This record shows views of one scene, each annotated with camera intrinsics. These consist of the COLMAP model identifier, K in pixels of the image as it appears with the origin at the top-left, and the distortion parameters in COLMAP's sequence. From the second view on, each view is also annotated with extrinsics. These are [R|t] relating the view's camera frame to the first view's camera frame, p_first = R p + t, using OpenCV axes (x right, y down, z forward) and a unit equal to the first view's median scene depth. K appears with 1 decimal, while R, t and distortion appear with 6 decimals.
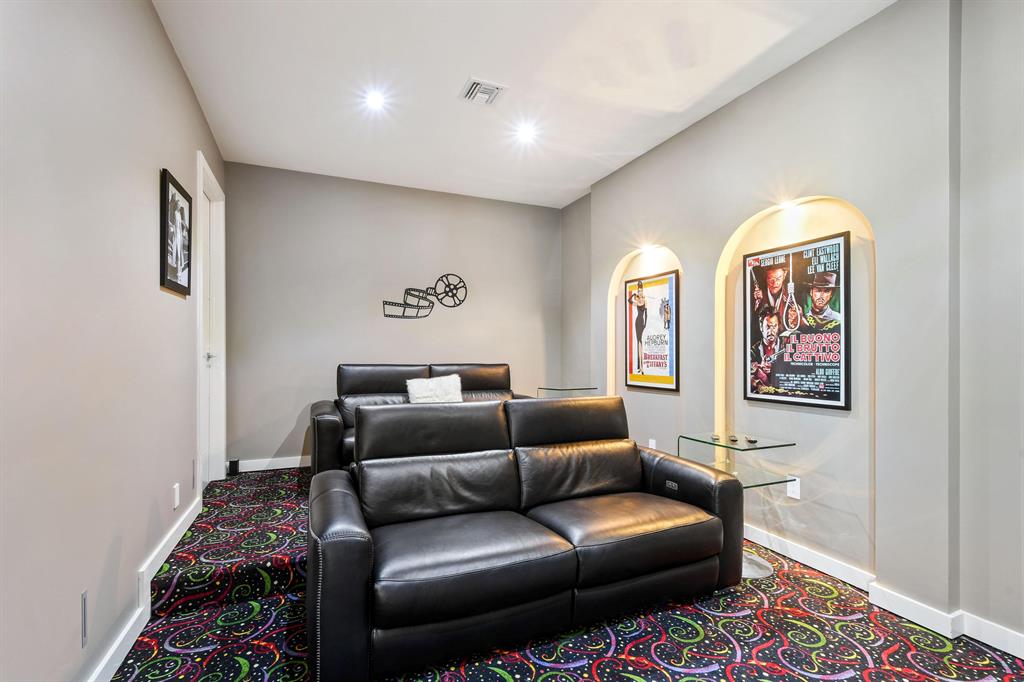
lens RADIAL K [[454.9, 0, 509.6], [0, 454.9, 346.4], [0, 0, 1]] dist [0.001702, -0.003303]
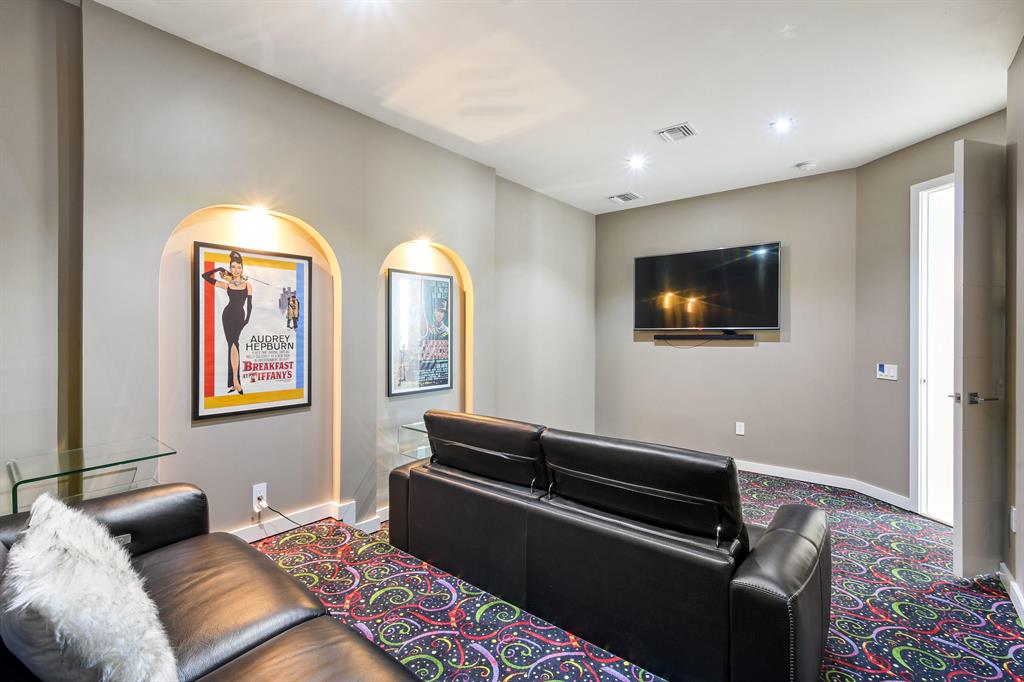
lens RADIAL K [[454.9, 0, 488.9], [0, 454.9, 339.6], [0, 0, 1]] dist [0.001702, -0.003303]
pose [[-0.420457, -0.003567, 0.907305, -0.498089], [-0.007011, 0.999975, 0.000682, -0.022067], [-0.907285, -0.006074, -0.420472, 1.022893]]
